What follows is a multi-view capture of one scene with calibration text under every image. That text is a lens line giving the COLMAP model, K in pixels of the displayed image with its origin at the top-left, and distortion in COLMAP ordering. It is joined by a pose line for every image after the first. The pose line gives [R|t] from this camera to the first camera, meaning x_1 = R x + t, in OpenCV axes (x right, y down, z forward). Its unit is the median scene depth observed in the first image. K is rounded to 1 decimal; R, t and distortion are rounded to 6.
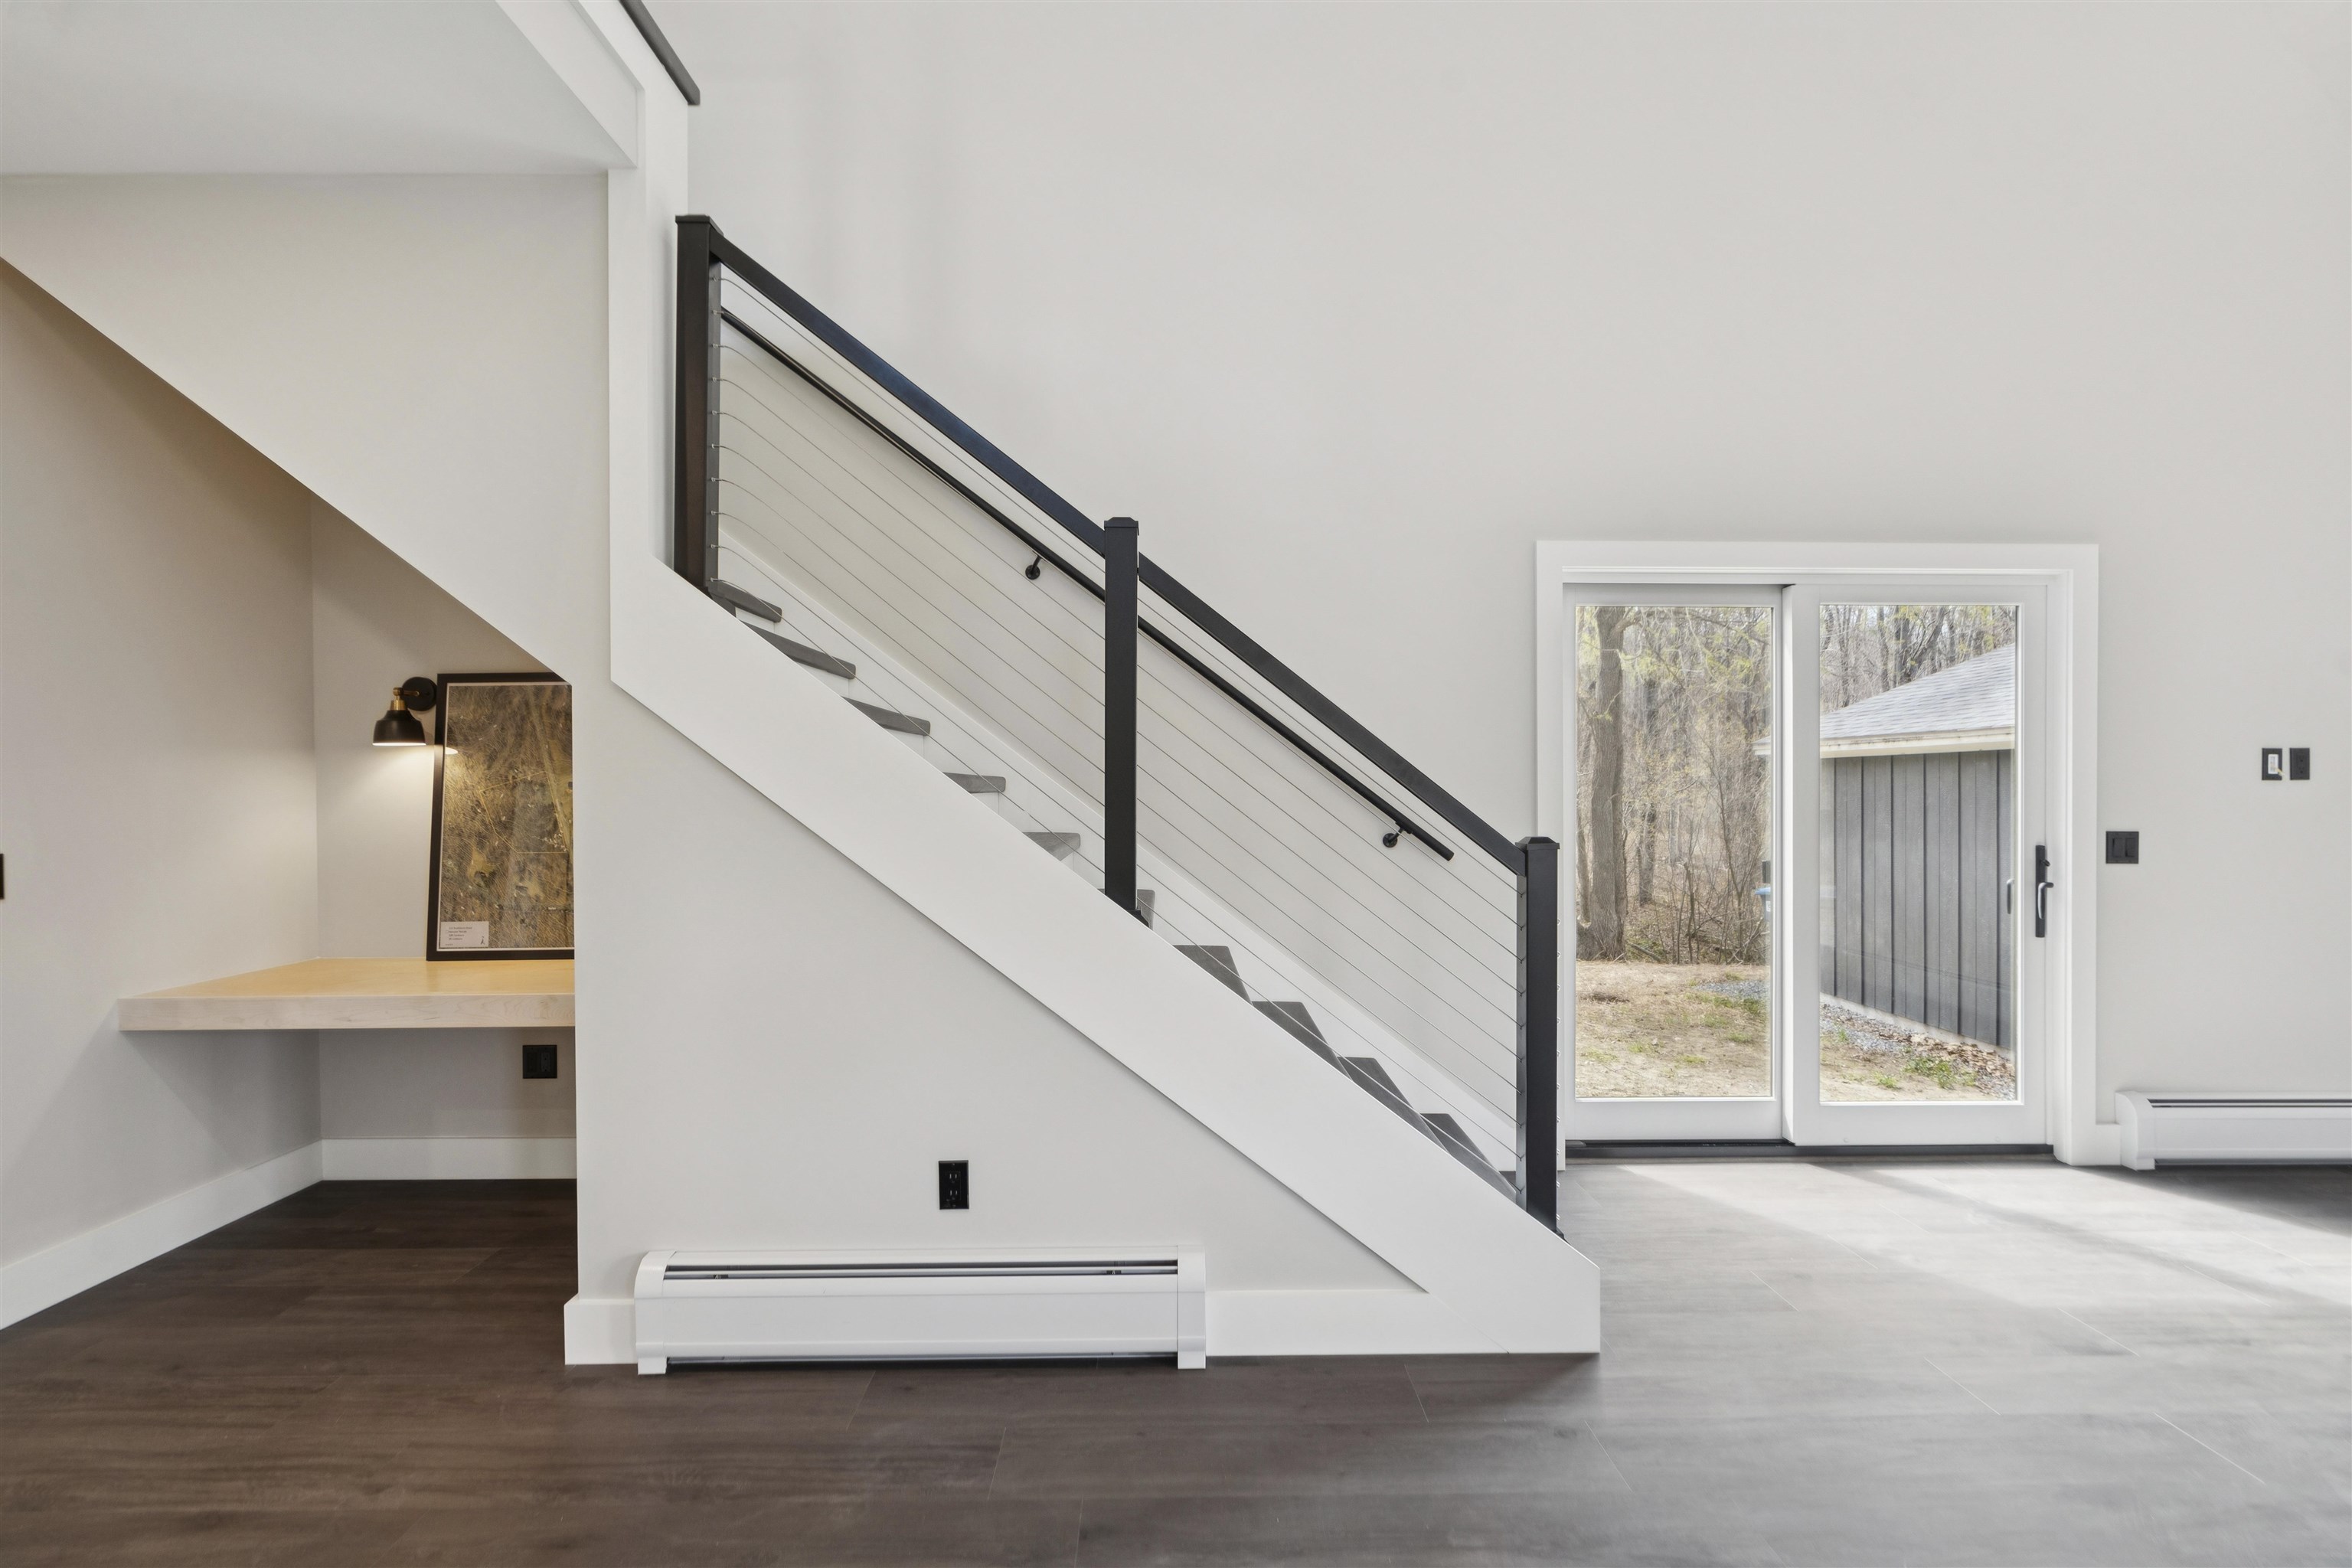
lens RADIAL K [[1055.4, 0, 1171.0], [0, 1055.4, 796.0], [0, 0, 1]] dist [-0.008329, 0.003197]
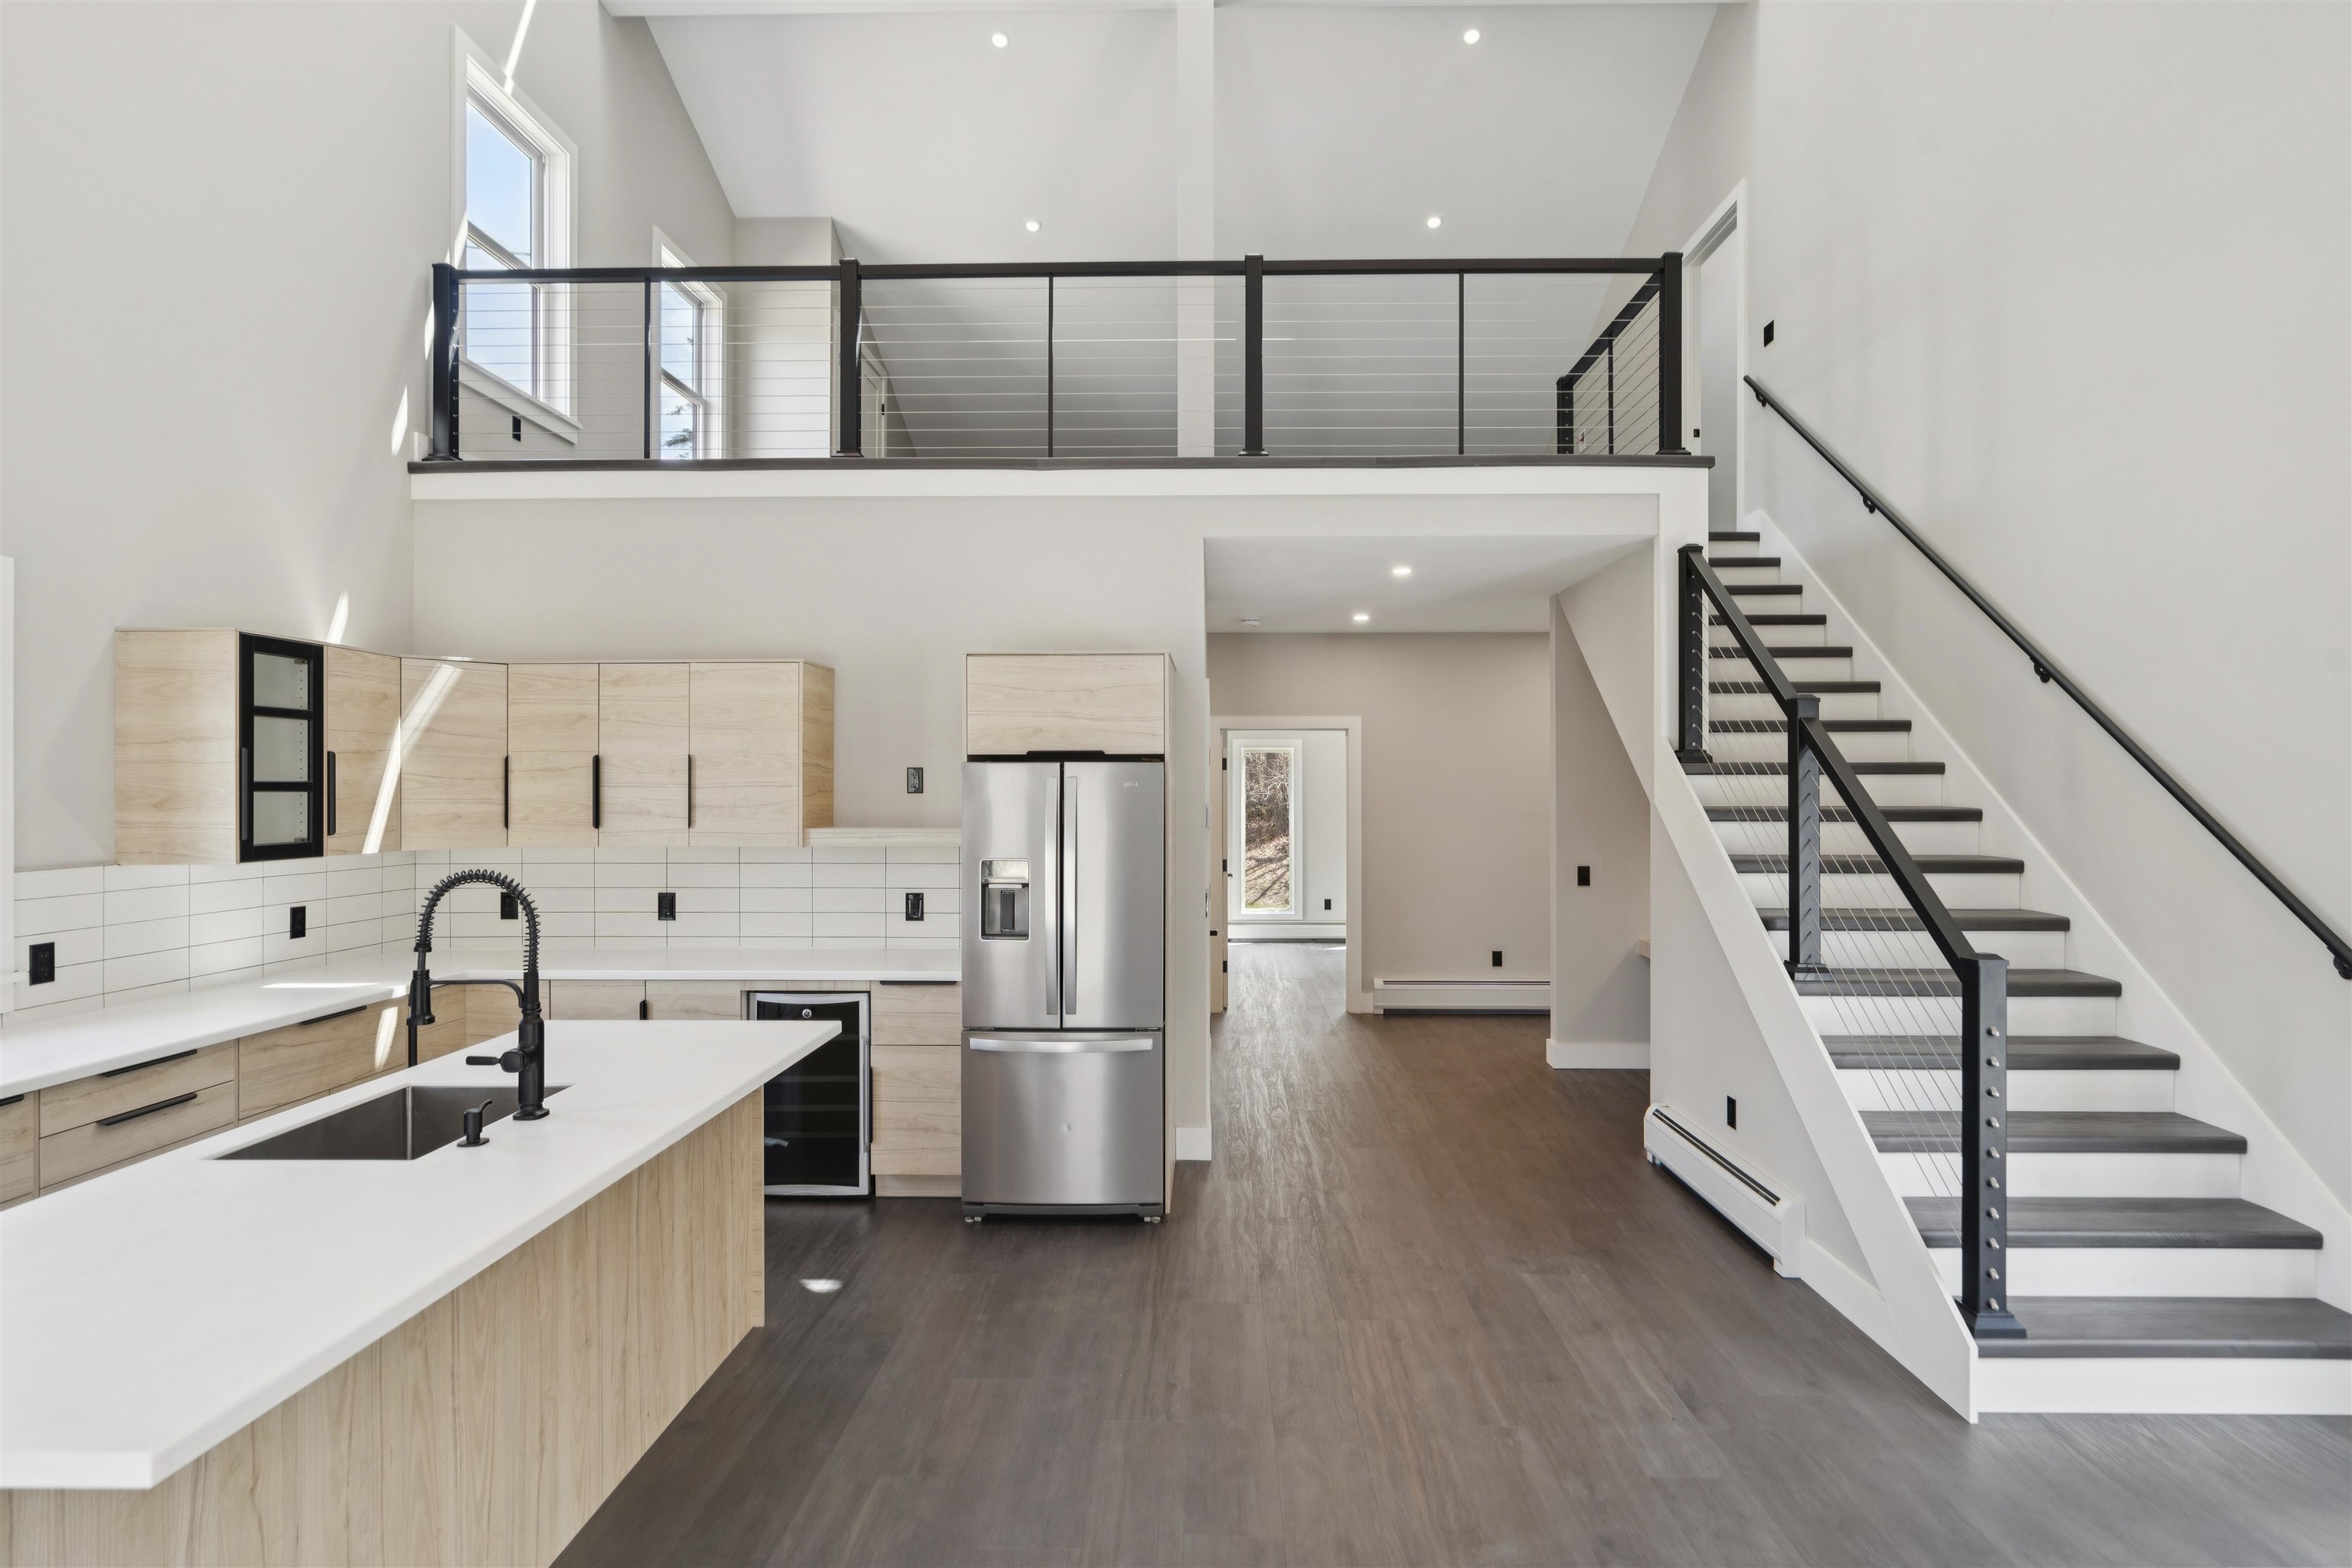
lens RADIAL K [[1217.3, 0, 1200.6], [0, 1217.3, 785.2], [0, 0, 1]] dist [-0.003451, -0.001882]
pose [[-0.025624, 0.003079, -0.999667, 1.701590], [-0.012606, 0.999915, 0.003403, -0.135454], [0.999592, 0.012689, -0.025583, 0.217173]]
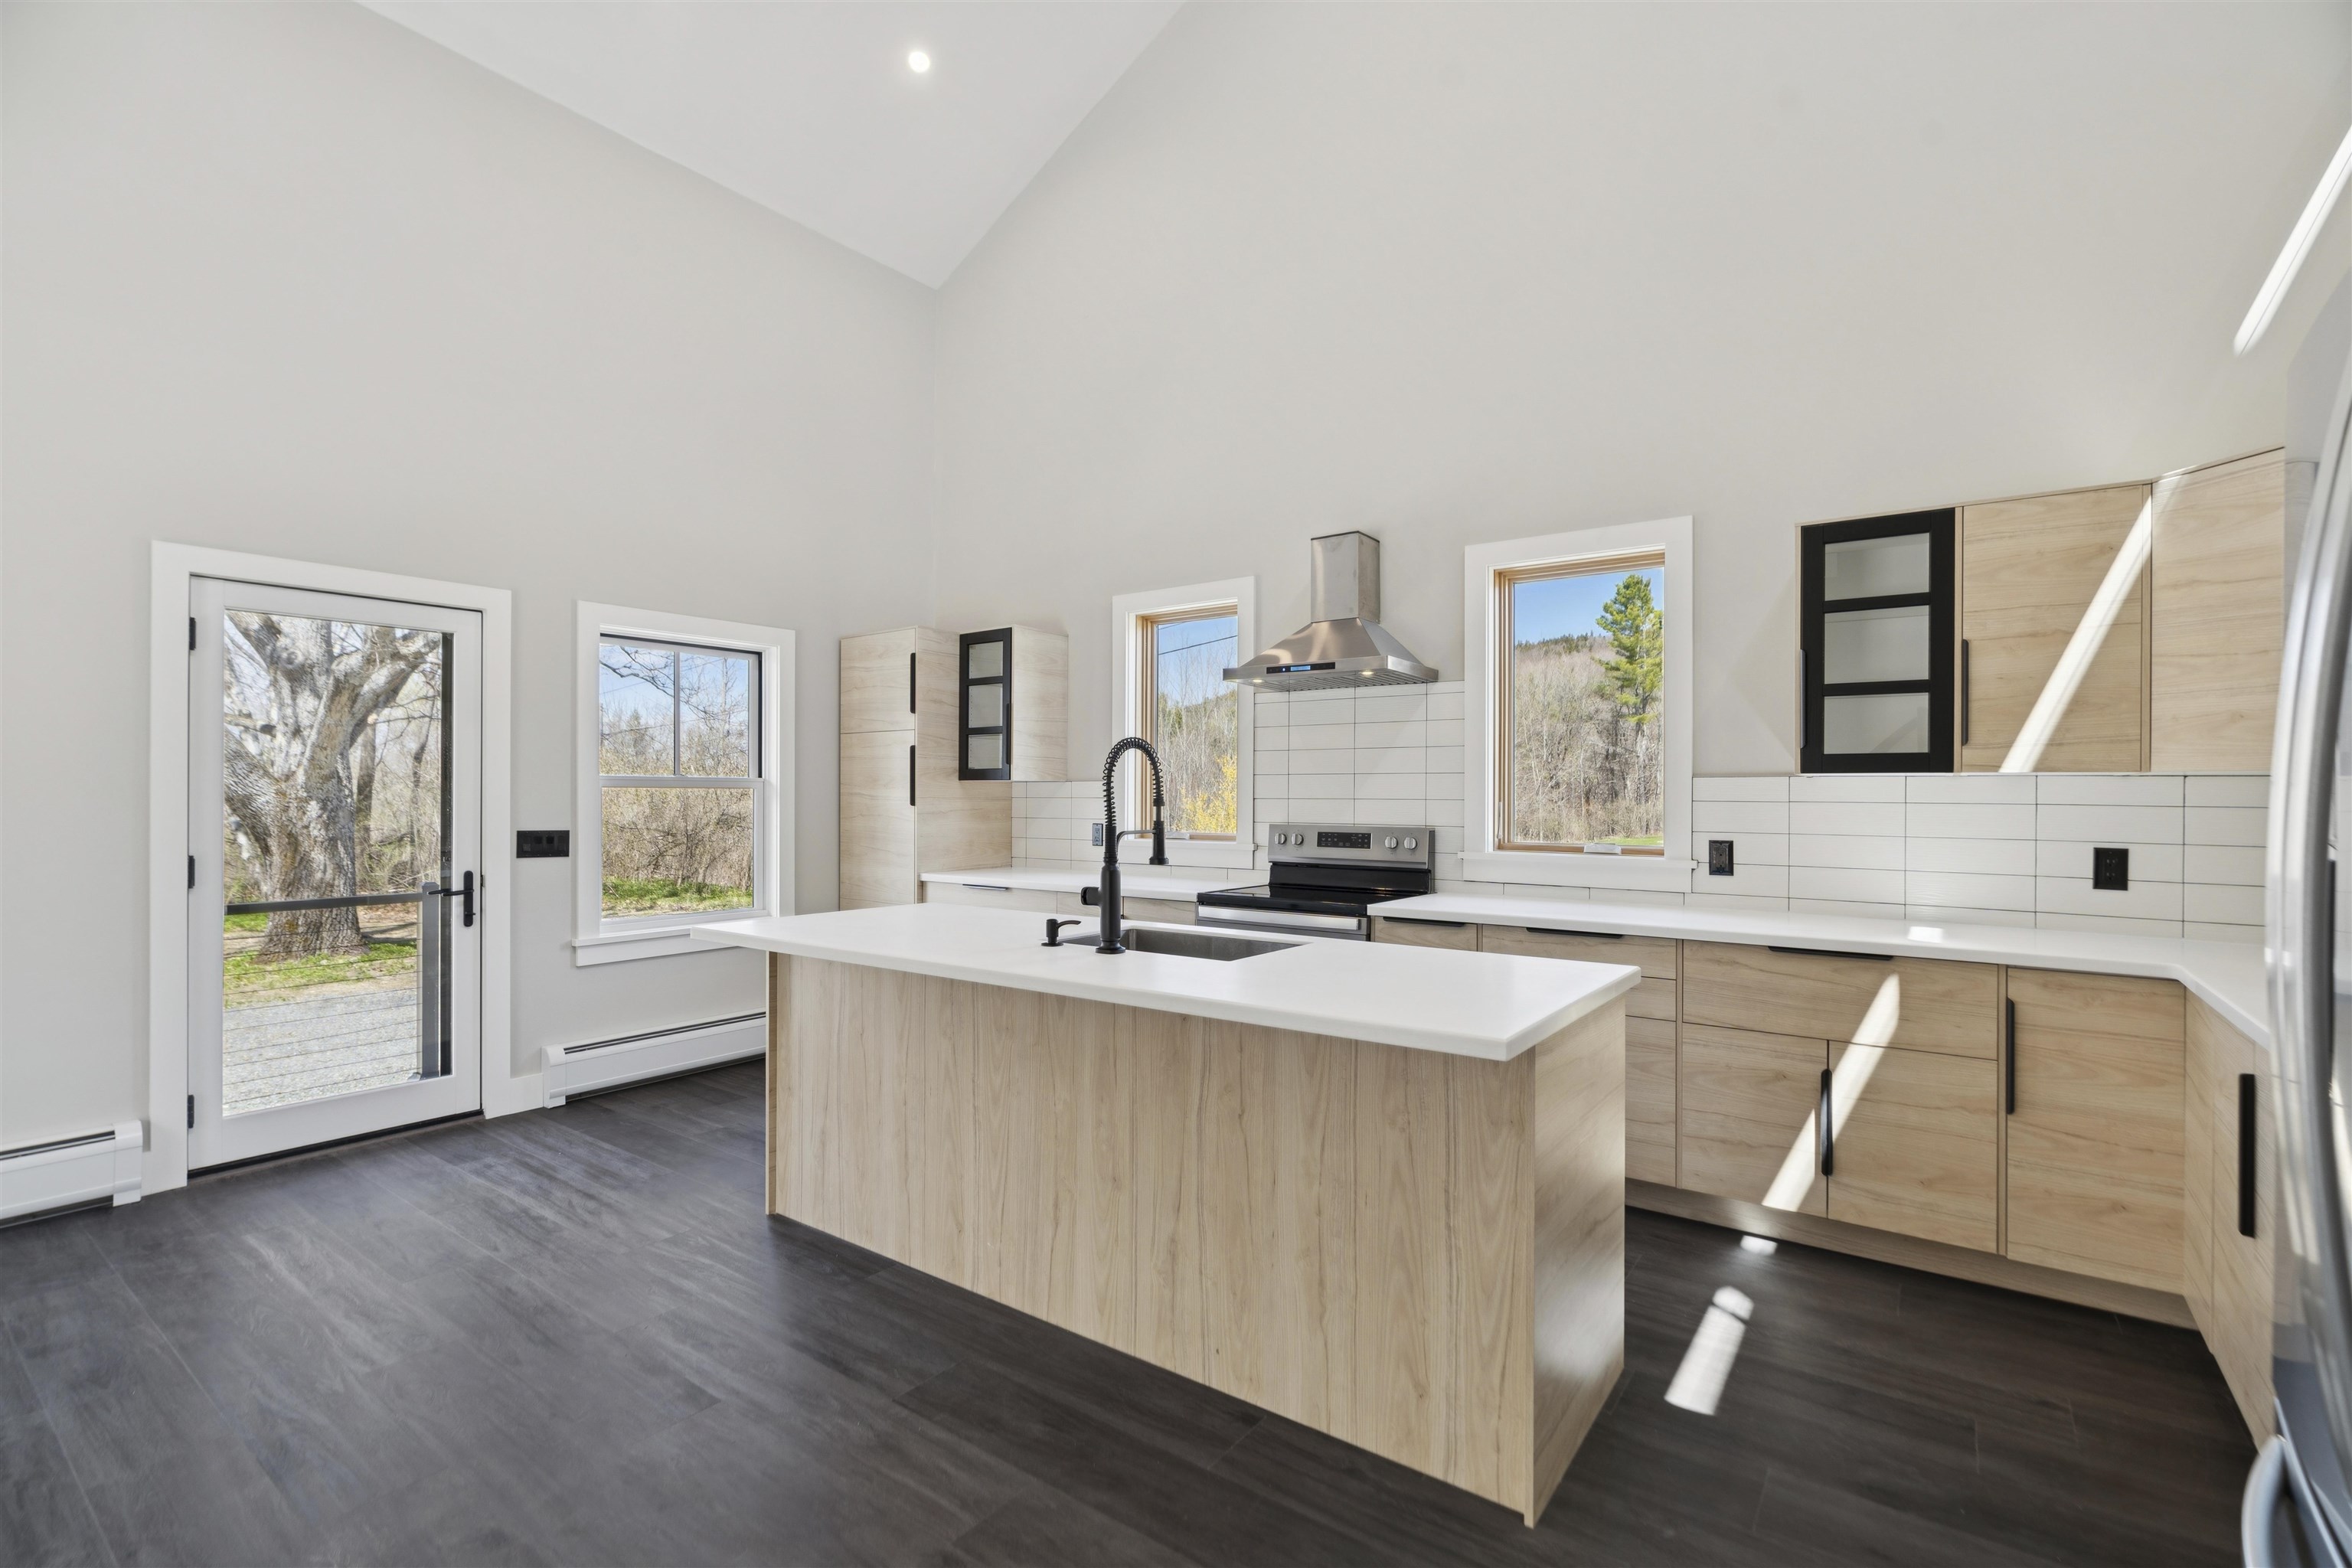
lens RADIAL K [[1055.4, 0, 1187.8], [0, 1055.4, 794.2], [0, 0, 1]] dist [-0.008329, 0.003197]
pose [[-0.800365, 0.000863, 0.599512, -0.044186], [0.006673, 0.999950, 0.007469, 0.000870], [-0.599475, 0.009978, -0.800331, 0.405975]]
